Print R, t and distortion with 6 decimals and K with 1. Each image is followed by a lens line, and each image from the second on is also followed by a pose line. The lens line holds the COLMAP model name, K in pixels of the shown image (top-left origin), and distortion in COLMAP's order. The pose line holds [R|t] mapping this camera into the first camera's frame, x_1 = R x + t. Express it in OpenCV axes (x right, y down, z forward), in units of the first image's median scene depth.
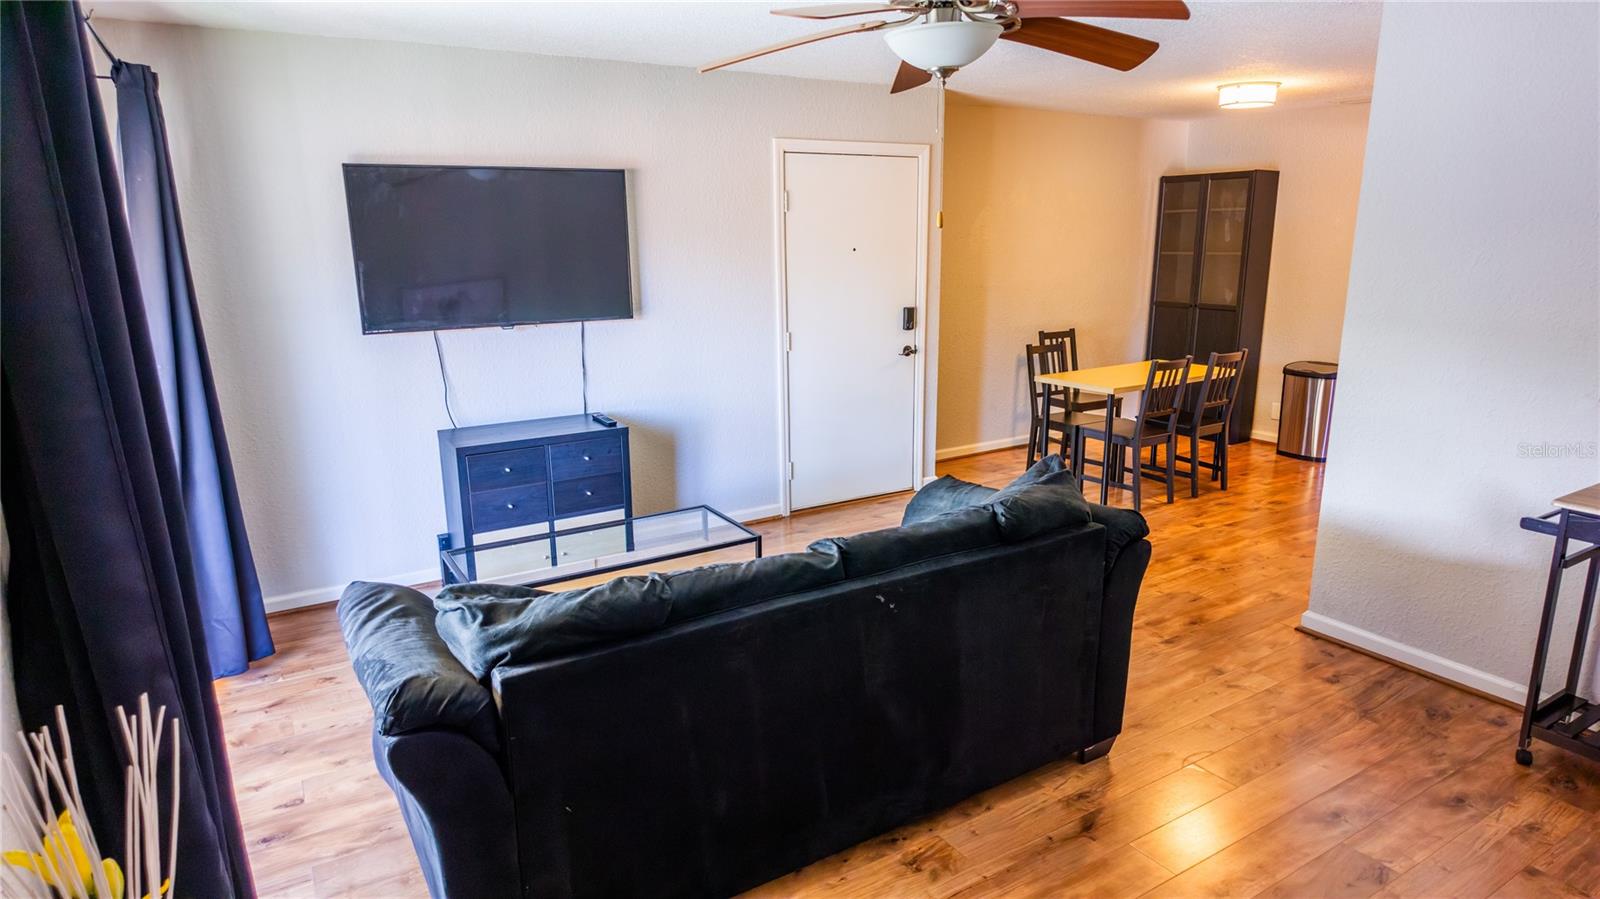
lens RADIAL K [[914.4, 0, 800.0], [0, 914.4, 449.5], [0, 0, 1]] dist [-0.004503, -0.004961]
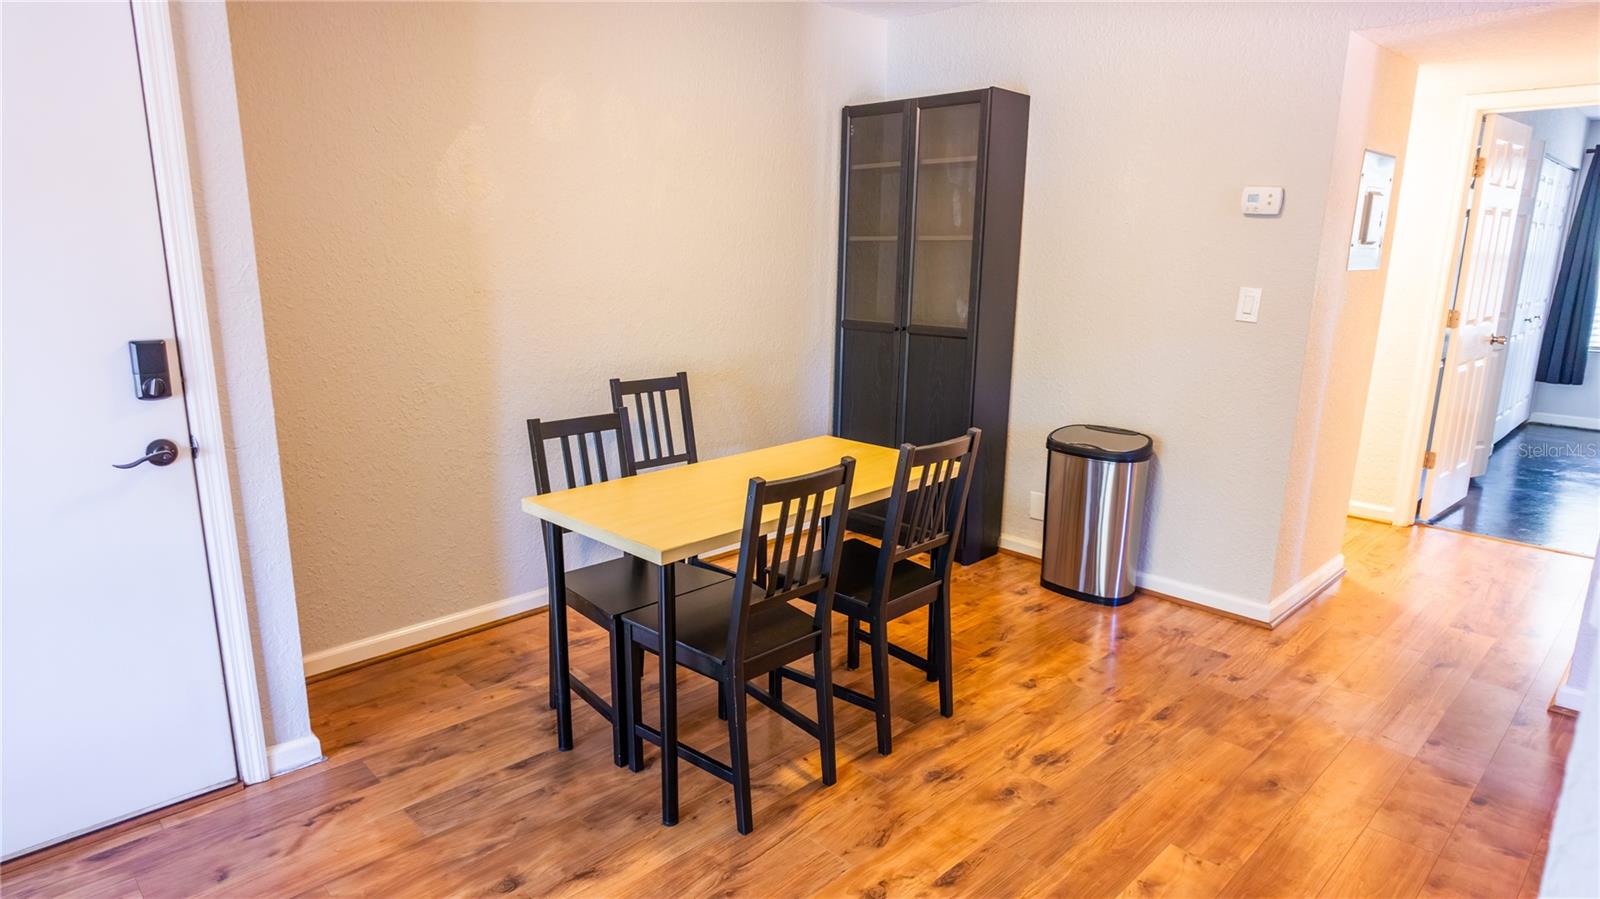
lens RADIAL K [[914.4, 0, 800.0], [0, 914.4, 449.5], [0, 0, 1]] dist [-0.004503, -0.004961]
pose [[0.972497, -0.026853, 0.231361, 0.248691], [0.029534, 0.999531, -0.008134, -0.083926], [-0.231034, 0.014743, 0.972834, 0.483260]]
